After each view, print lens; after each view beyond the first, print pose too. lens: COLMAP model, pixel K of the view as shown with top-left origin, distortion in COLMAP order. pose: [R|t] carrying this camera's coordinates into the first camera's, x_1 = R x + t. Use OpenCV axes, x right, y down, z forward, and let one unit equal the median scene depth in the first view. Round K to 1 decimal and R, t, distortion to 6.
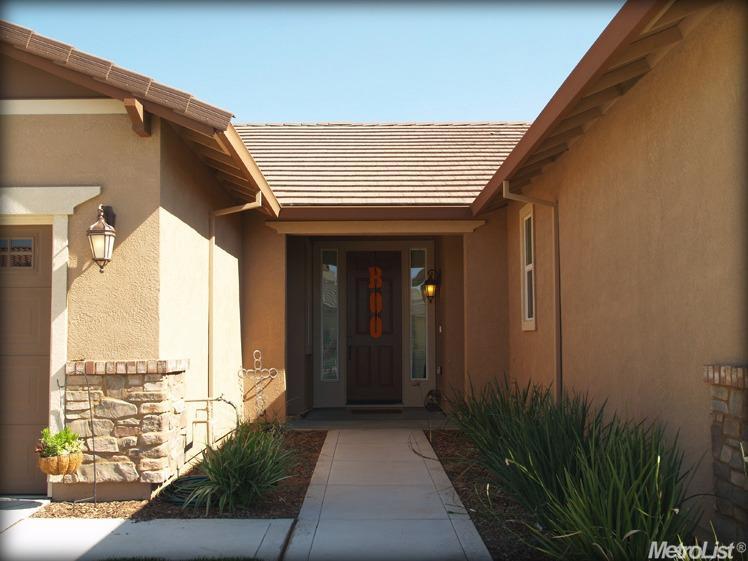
lens RADIAL K [[738.3, 0, 373.9], [0, 738.3, 279.8], [0, 0, 1]] dist [-0.007706, 0.000000]
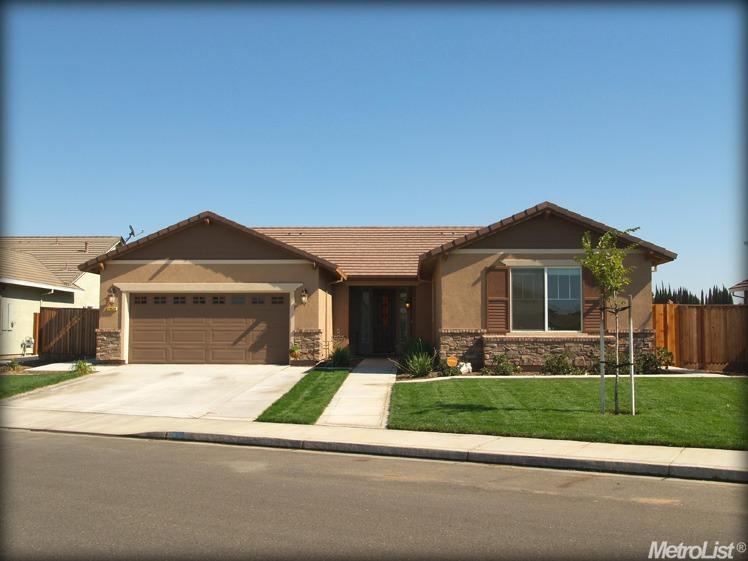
lens RADIAL K [[681.6, 0, 374.0], [0, 681.6, 279.9], [0, 0, 1]] dist [-0.018692, 0.001596]
pose [[0.998189, 0.004088, -0.060022, 0.204739], [-0.003806, 0.999981, 0.004822, -0.162092], [0.060041, -0.004584, 0.998185, -2.489922]]
